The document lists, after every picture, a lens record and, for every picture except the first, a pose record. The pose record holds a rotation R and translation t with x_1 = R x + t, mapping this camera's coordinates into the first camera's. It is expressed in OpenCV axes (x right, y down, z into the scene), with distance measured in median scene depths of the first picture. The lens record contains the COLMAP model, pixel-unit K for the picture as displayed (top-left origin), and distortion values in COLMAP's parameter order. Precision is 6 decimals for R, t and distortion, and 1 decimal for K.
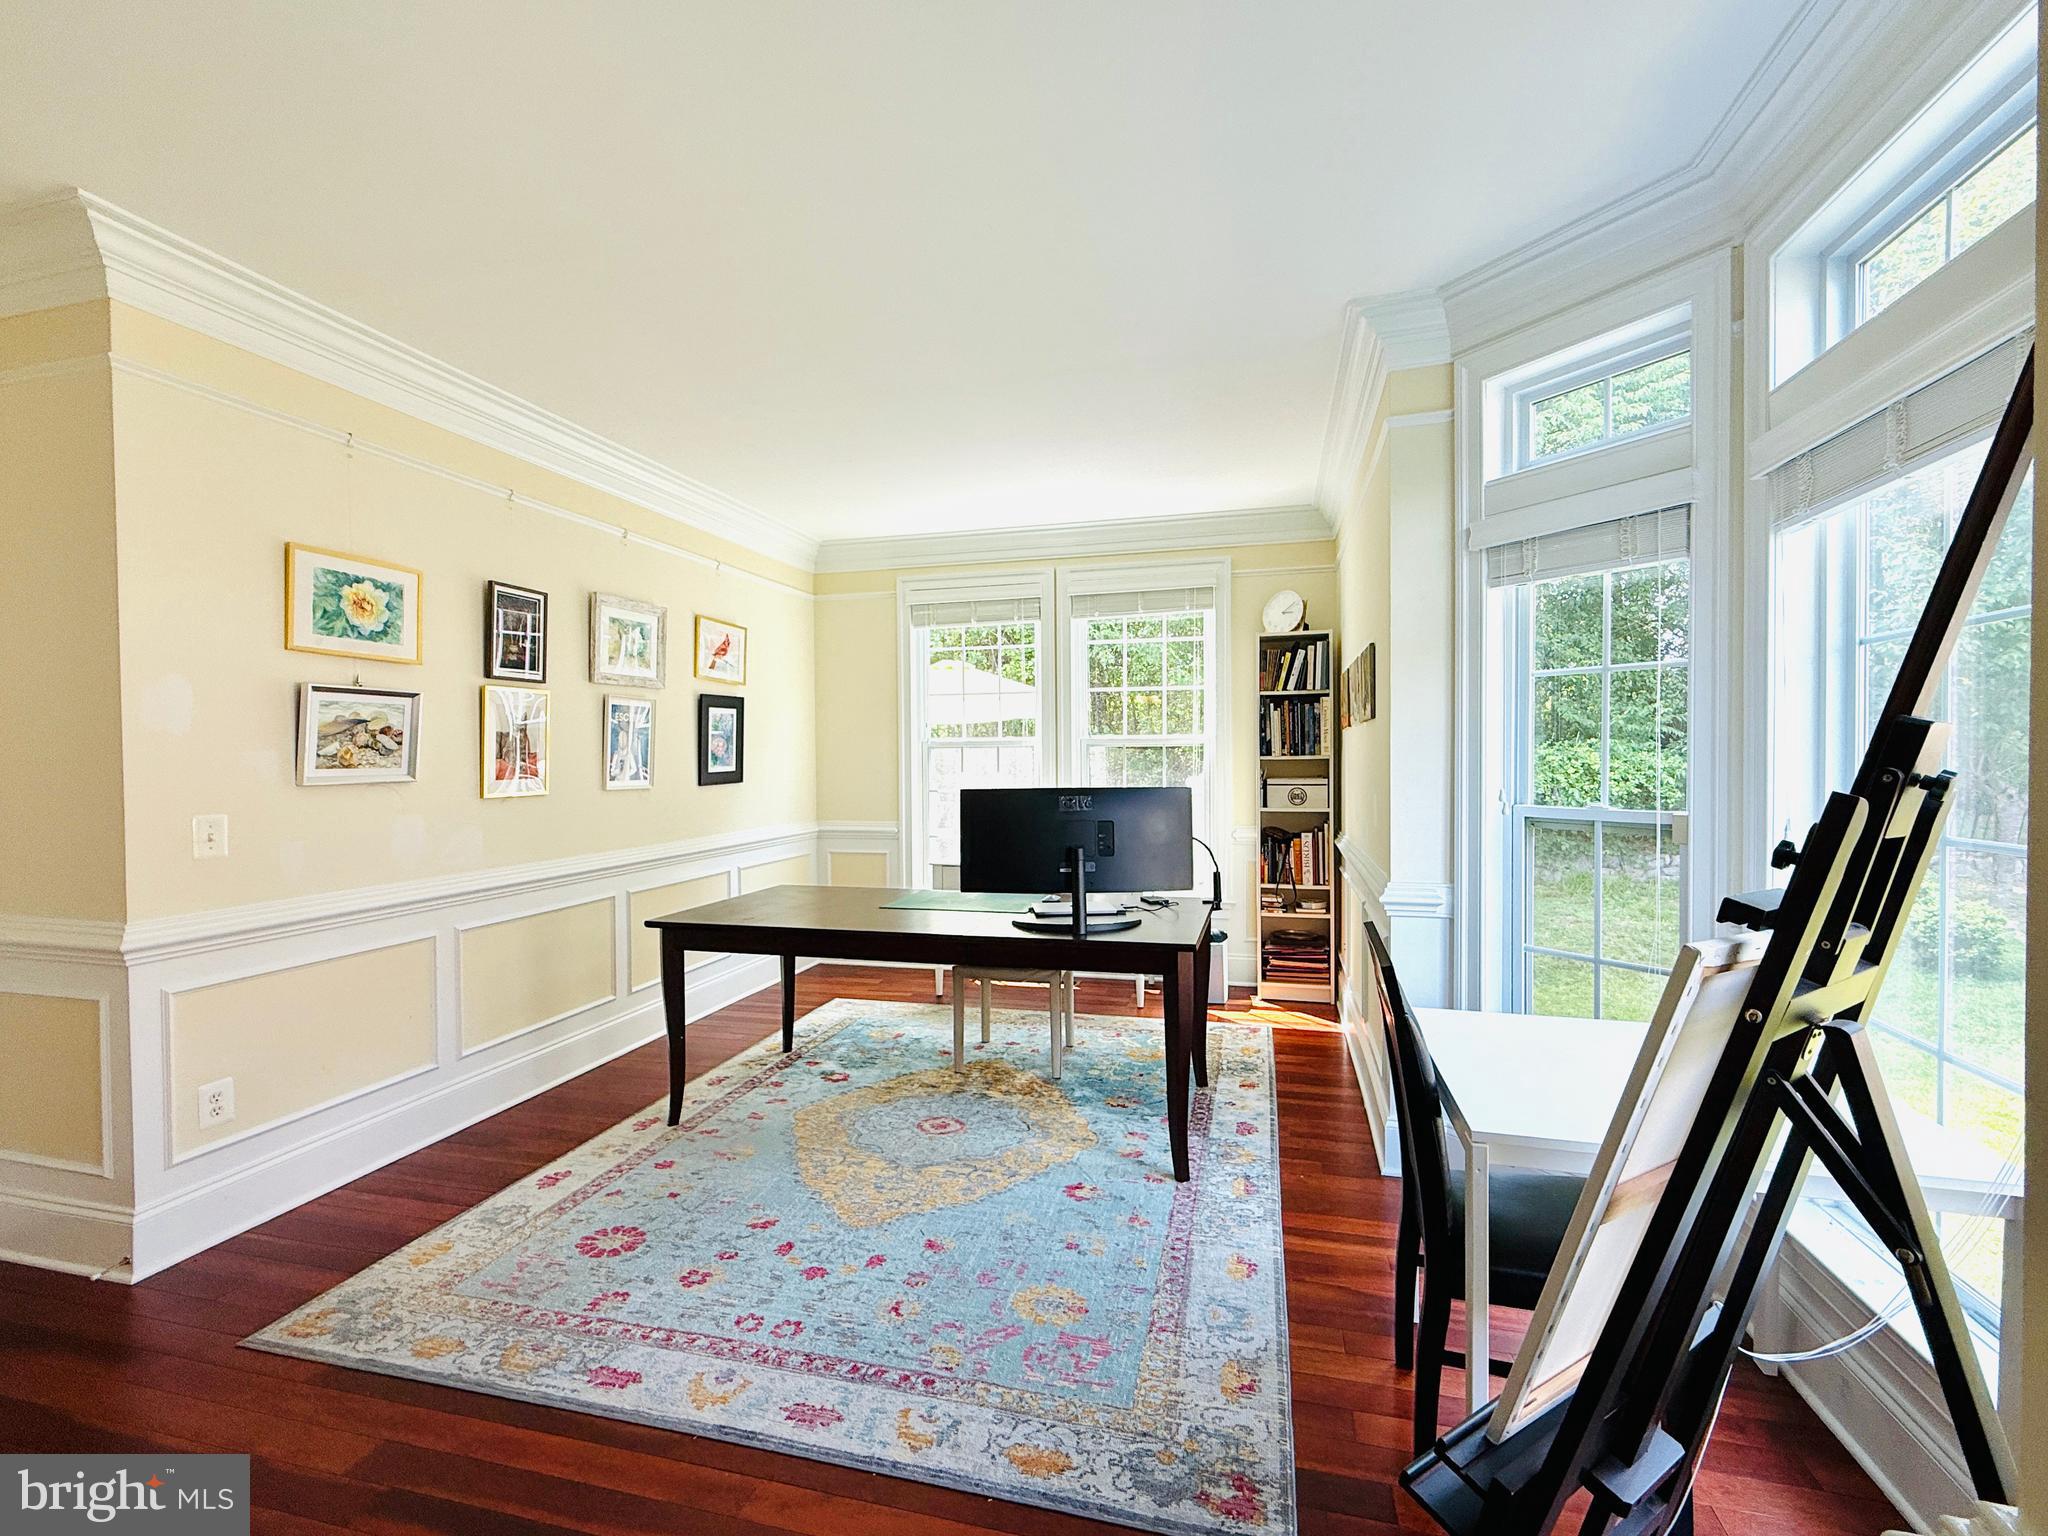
lens RADIAL K [[916.1, 0, 1025.4], [0, 916.1, 765.4], [0, 0, 1]] dist [0.001898, 0.000627]
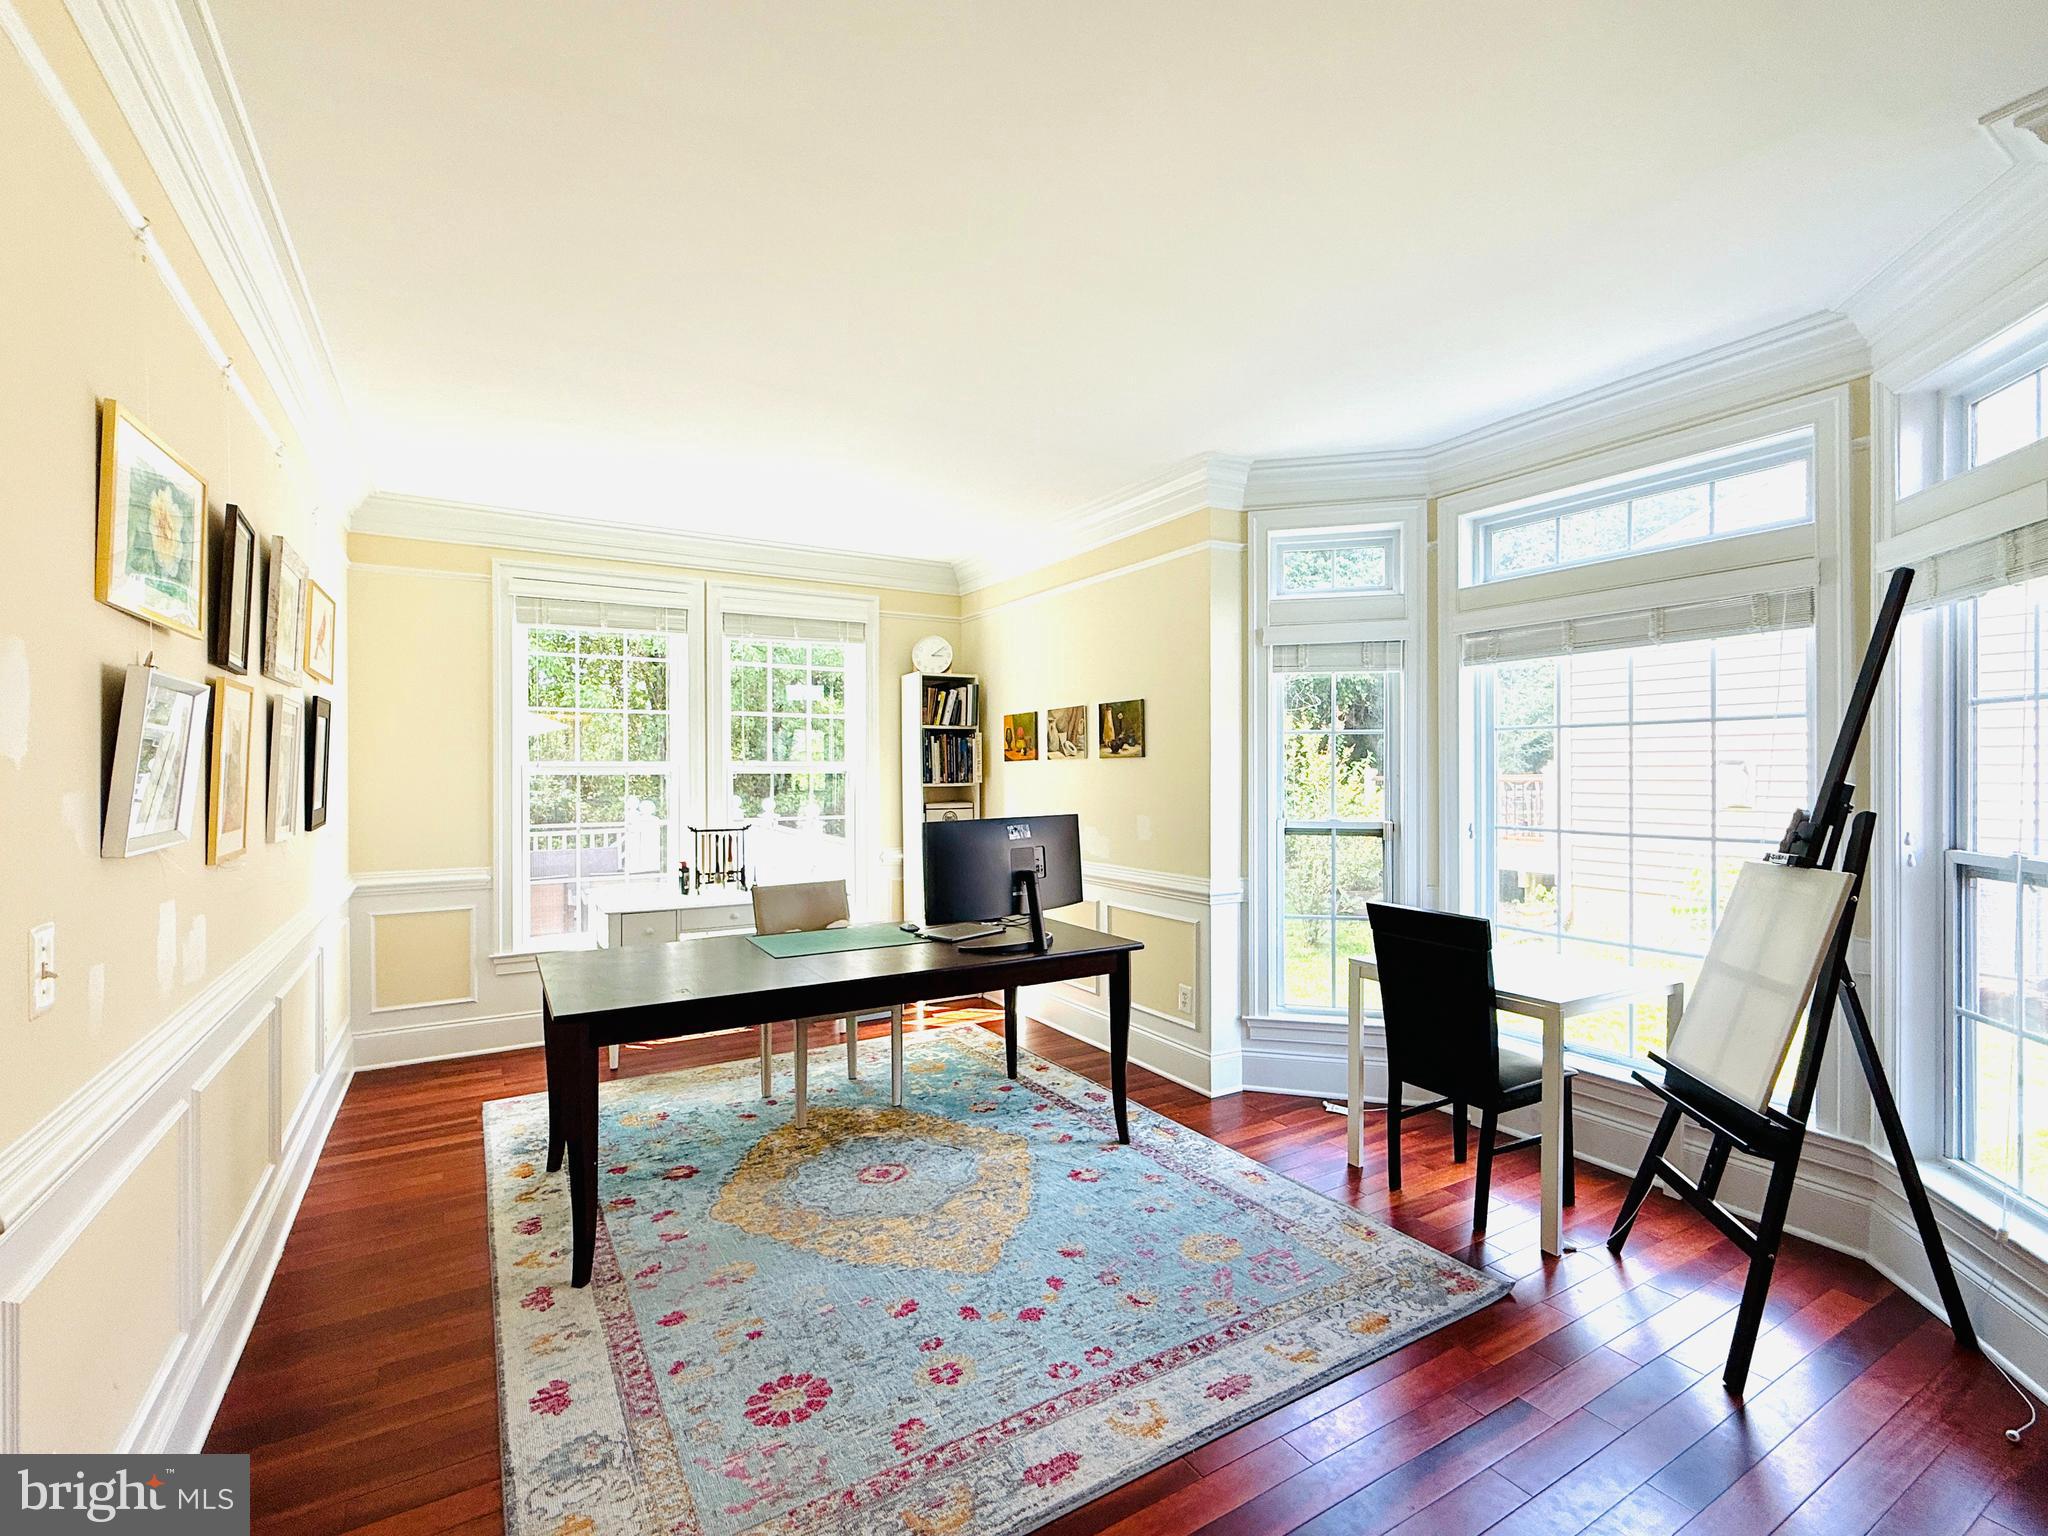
lens RADIAL K [[916.1, 0, 1020.5], [0, 916.1, 768.1], [0, 0, 1]] dist [0.001898, 0.000627]
pose [[0.702572, 0.007586, 0.711572, -0.604136], [0.004659, 0.999873, -0.015260, -0.015316], [-0.711597, 0.014037, 0.702447, 0.191799]]
